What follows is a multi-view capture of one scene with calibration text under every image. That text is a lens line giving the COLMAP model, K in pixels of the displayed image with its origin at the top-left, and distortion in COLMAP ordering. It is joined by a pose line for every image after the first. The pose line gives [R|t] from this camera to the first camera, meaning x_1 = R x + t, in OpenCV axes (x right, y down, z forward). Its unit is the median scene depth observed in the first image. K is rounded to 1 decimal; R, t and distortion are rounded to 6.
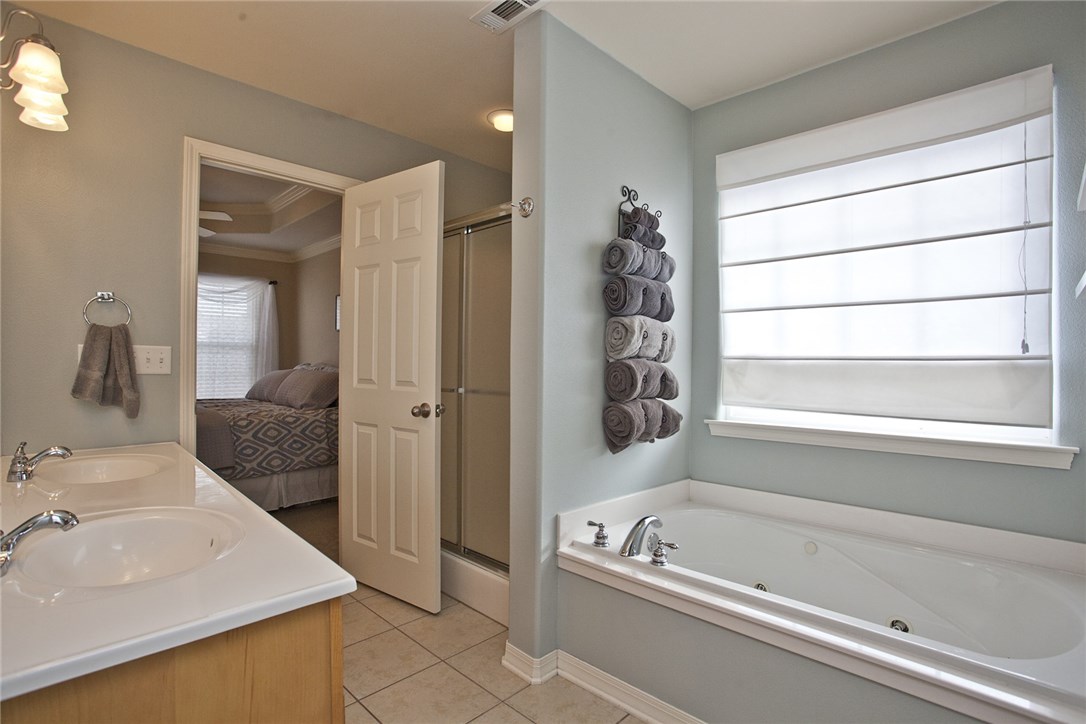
lens RADIAL K [[536.7, 0, 542.4], [0, 536.7, 358.6], [0, 0, 1]] dist [-0.064262, 0.016300]
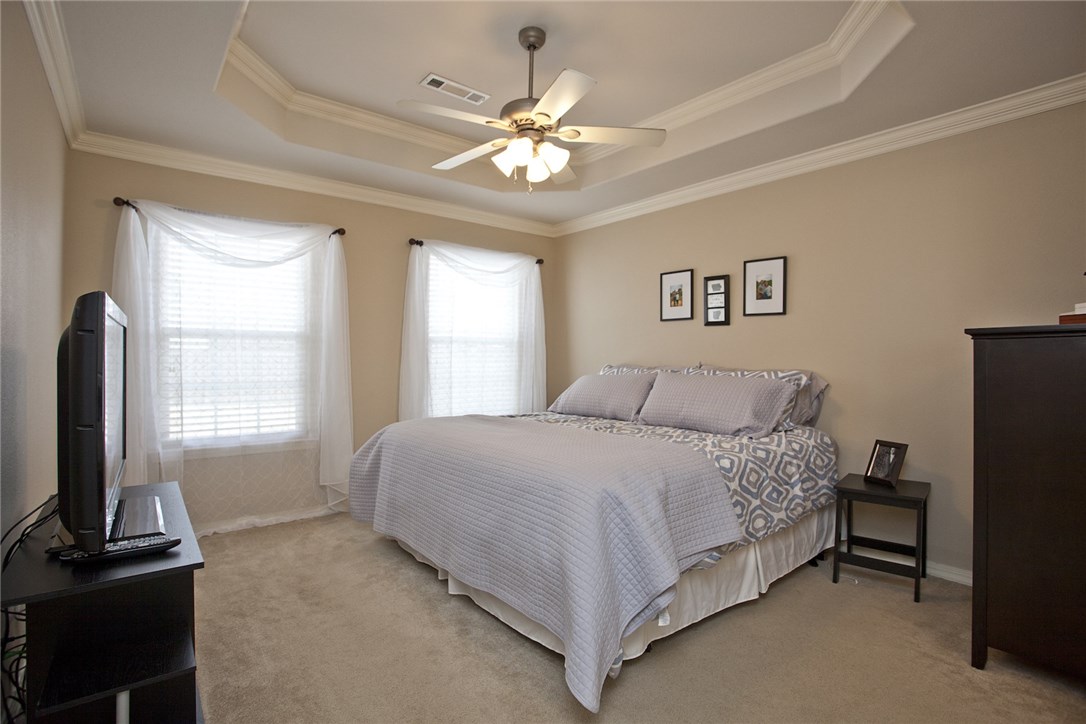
lens RADIAL K [[536.7, 0, 541.0], [0, 536.7, 359.8], [0, 0, 1]] dist [-0.064262, 0.016300]
pose [[0.993765, -0.002600, -0.111464, -0.714110], [0.003077, 0.999987, 0.004102, -0.002189], [0.111452, -0.004419, 0.993760, 0.355756]]
